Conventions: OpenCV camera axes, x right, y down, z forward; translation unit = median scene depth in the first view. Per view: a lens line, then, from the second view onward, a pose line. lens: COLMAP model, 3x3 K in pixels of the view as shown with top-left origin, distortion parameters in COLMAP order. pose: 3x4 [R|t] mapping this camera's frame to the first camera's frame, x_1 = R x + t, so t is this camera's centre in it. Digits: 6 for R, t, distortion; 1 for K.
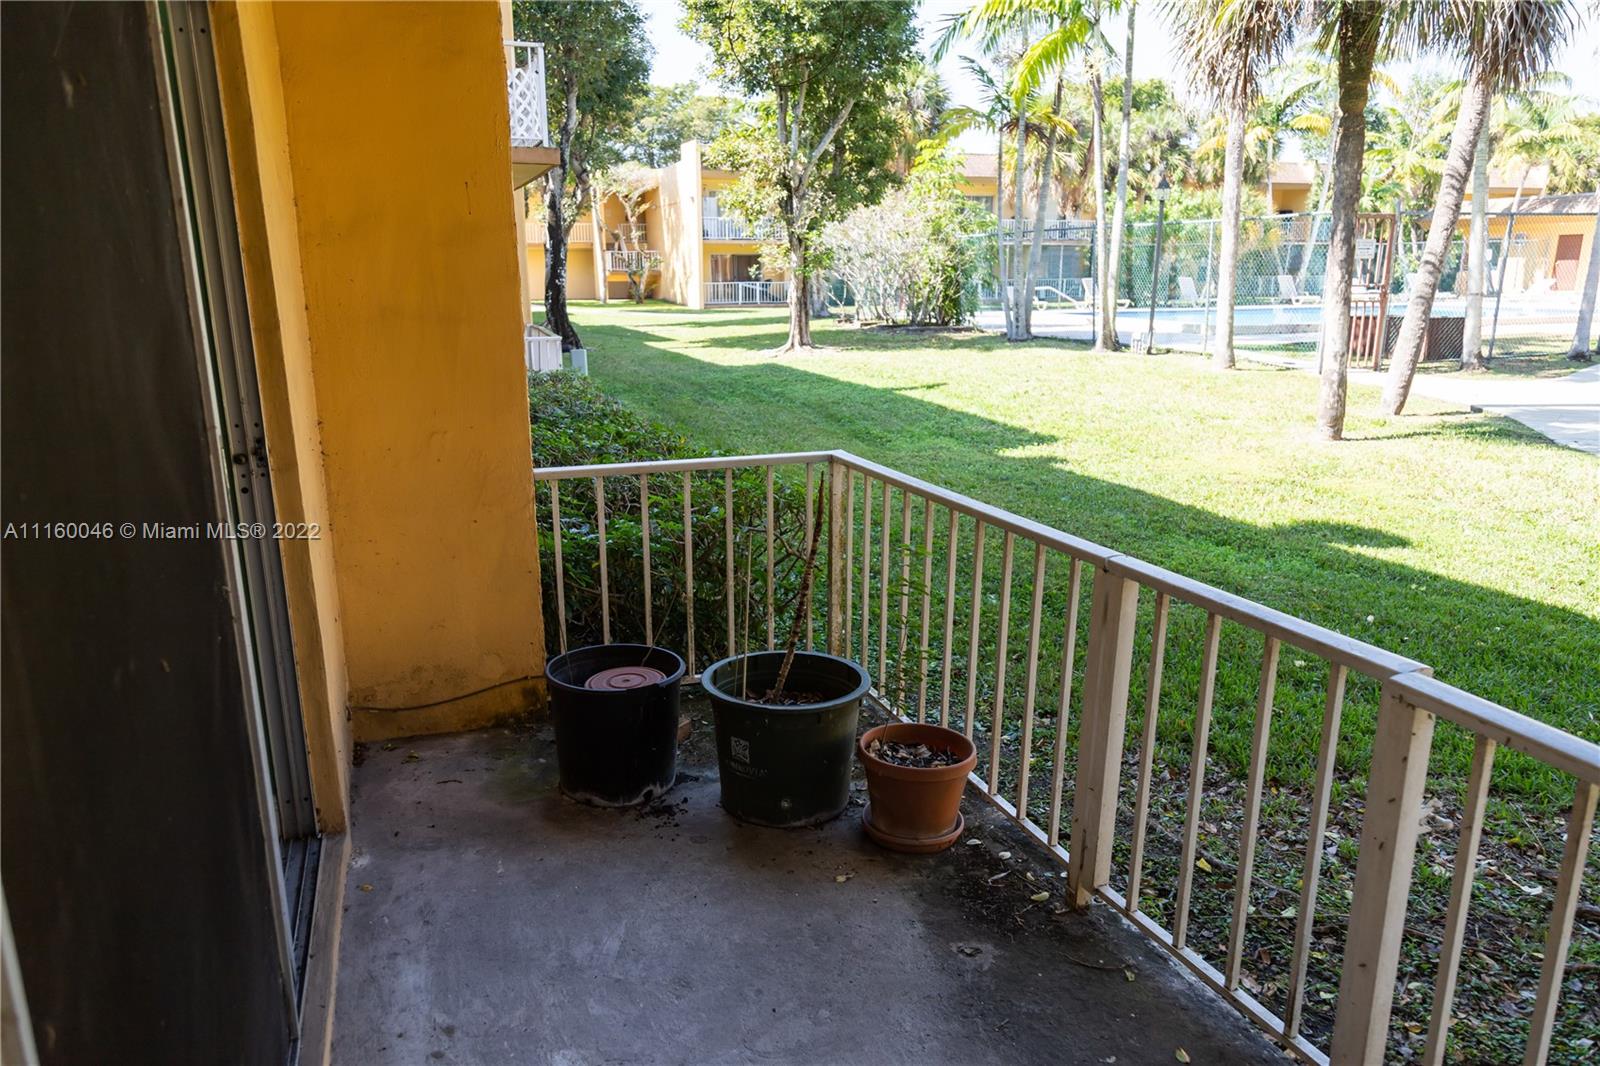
lens RADIAL K [[1096.8, 0, 788.1], [0, 1096.8, 535.1], [0, 0, 1]] dist [0.003339, 0.003095]
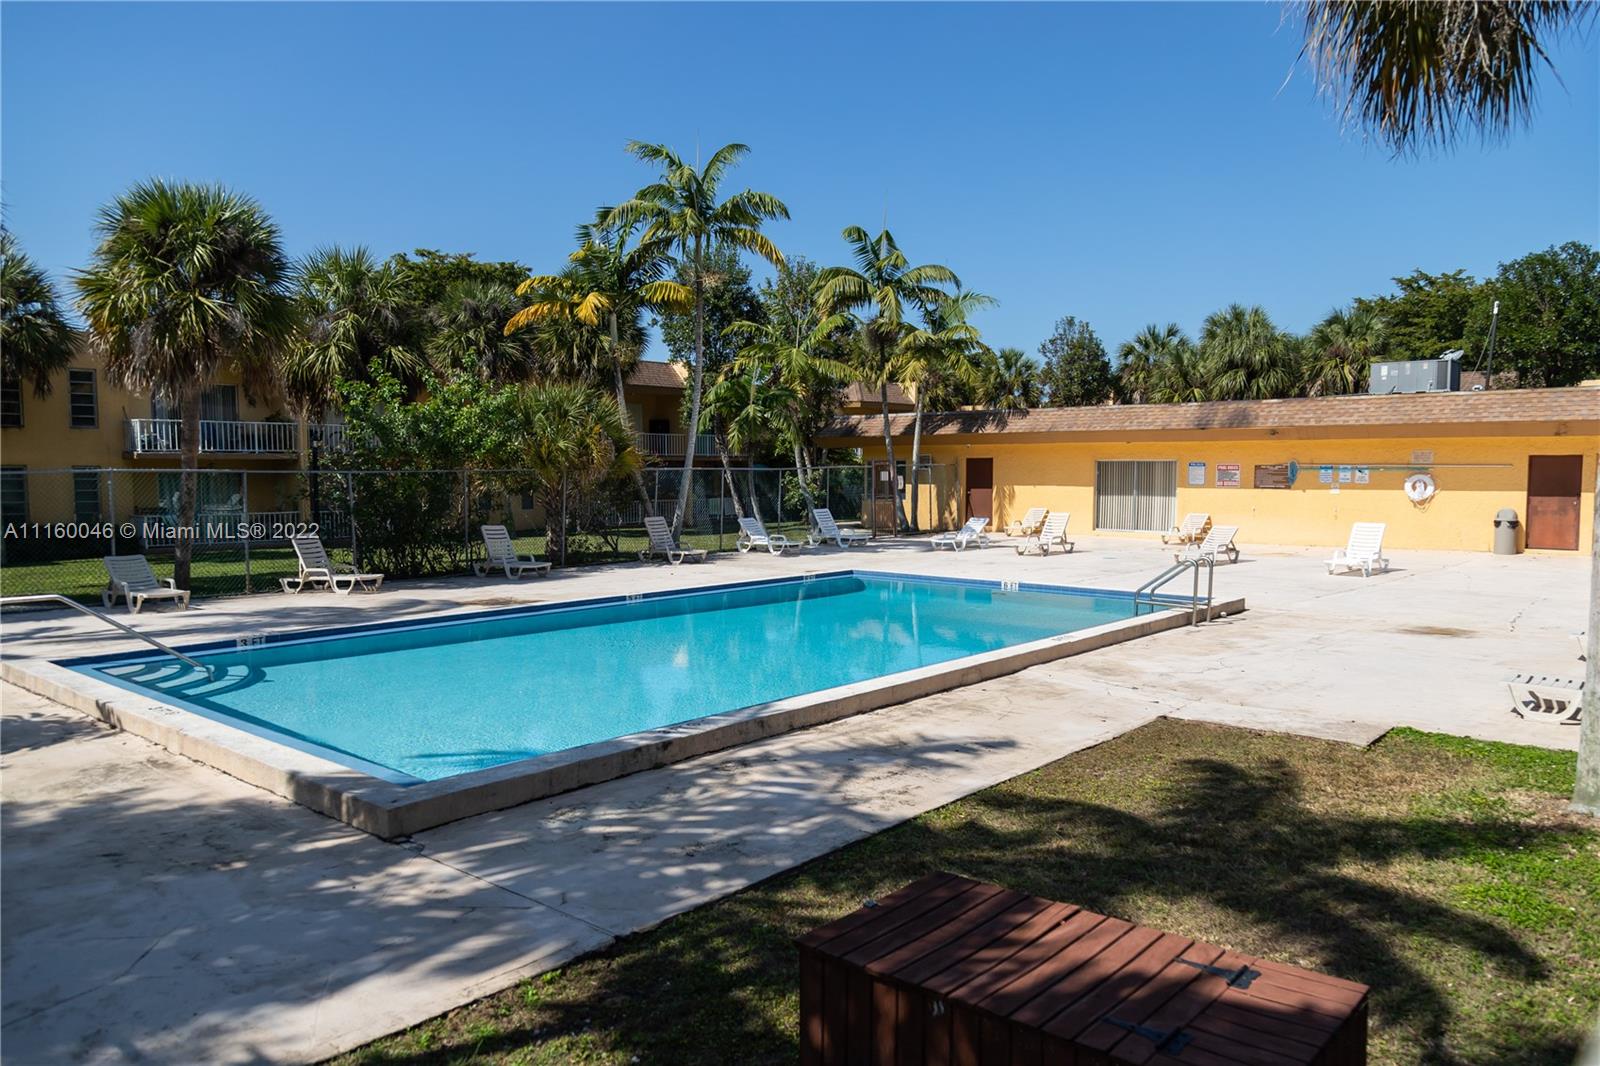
lens RADIAL K [[1096.8, 0, 799.5], [0, 1096.8, 541.3], [0, 0, 1]] dist [0.003339, 0.003095]
pose [[0.867879, -0.027205, 0.496030, 0.205151], [0.111974, 0.983517, -0.141974, -0.120427], [-0.483992, 0.178758, 0.856620, 0.405119]]
